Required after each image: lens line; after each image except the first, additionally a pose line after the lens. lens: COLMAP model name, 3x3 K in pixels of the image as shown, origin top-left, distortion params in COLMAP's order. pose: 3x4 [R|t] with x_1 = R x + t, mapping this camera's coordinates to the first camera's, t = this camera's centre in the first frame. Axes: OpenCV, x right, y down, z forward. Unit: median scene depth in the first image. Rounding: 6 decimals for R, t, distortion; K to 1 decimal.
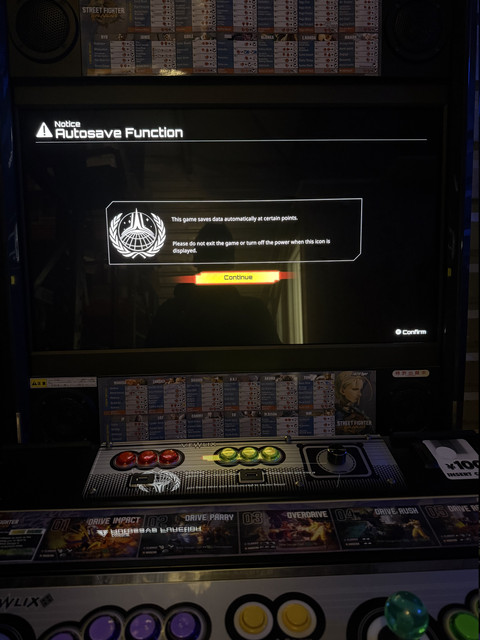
lens RADIAL K [[456.1, 0, 238.5], [0, 456.1, 319.9], [0, 0, 1]] dist [0.006528, -0.011687]
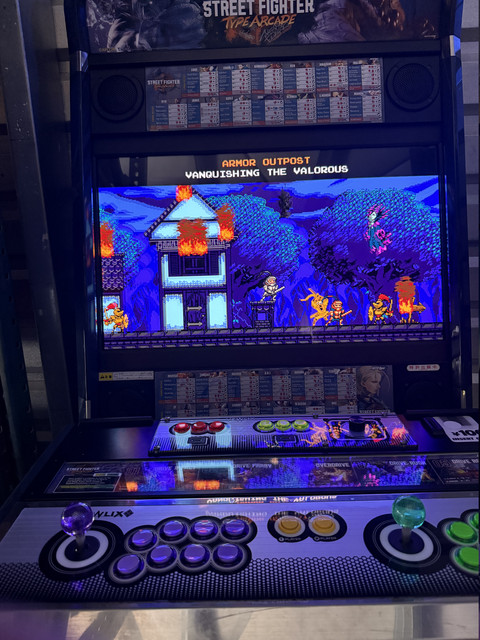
lens RADIAL K [[456.1, 0, 239.2], [0, 456.1, 319.8], [0, 0, 1]] dist [0.006528, -0.011687]
pose [[0.998103, -0.013554, -0.060050, -0.014204], [0.007073, 0.994250, -0.106852, 0.130377], [0.061153, 0.106225, 0.992460, -0.199108]]
